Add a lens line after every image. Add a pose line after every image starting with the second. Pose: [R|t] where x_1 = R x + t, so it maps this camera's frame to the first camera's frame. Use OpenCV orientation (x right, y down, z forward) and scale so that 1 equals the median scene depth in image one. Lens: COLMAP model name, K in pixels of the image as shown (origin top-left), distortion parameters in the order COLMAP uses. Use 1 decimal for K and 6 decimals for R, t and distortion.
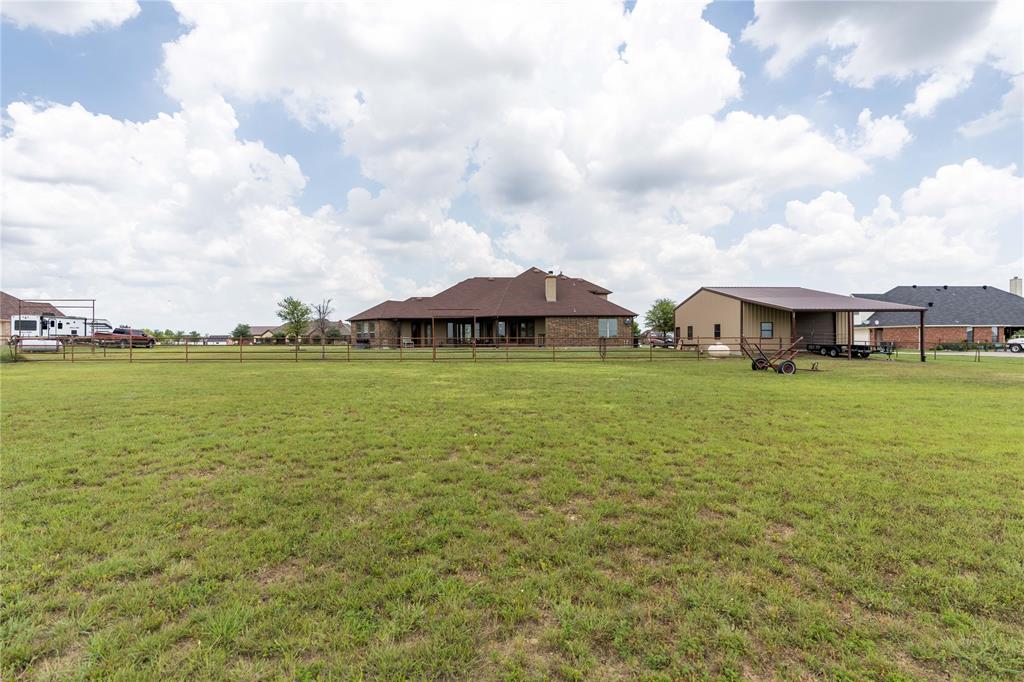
lens RADIAL K [[496.3, 0, 503.8], [0, 496.3, 335.9], [0, 0, 1]] dist [0.000180, 0.000750]
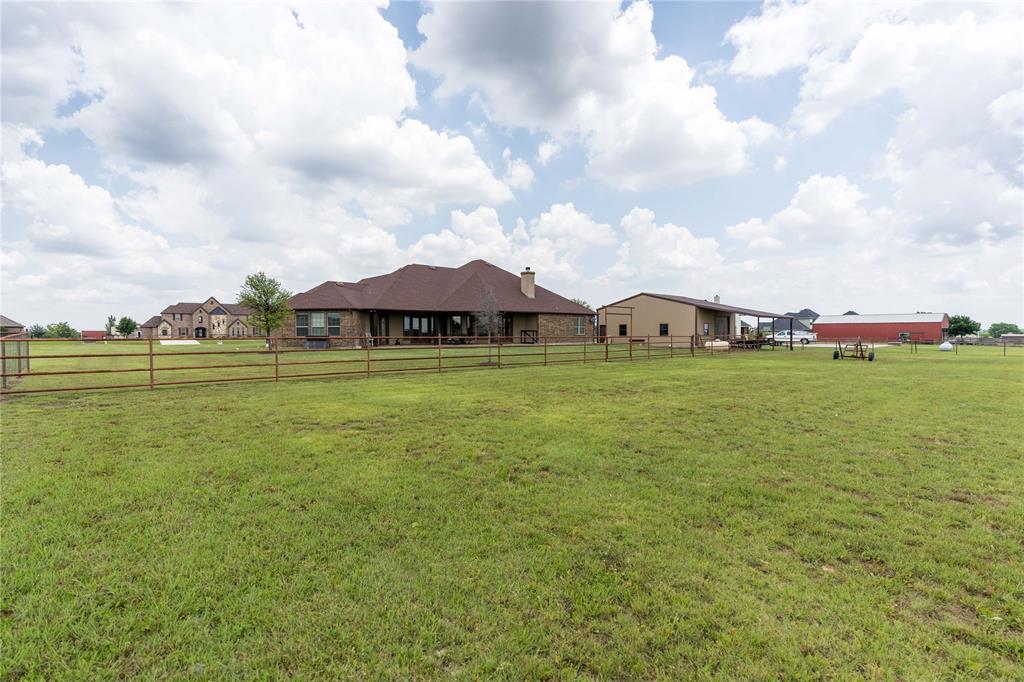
lens RADIAL K [[496.3, 0, 503.8], [0, 496.3, 335.9], [0, 0, 1]] dist [0.000180, 0.000750]
pose [[0.743467, -0.007618, 0.668730, -0.121966], [-0.003046, 0.999886, 0.014776, -0.001745], [-0.668766, -0.013023, 0.743359, 0.064117]]
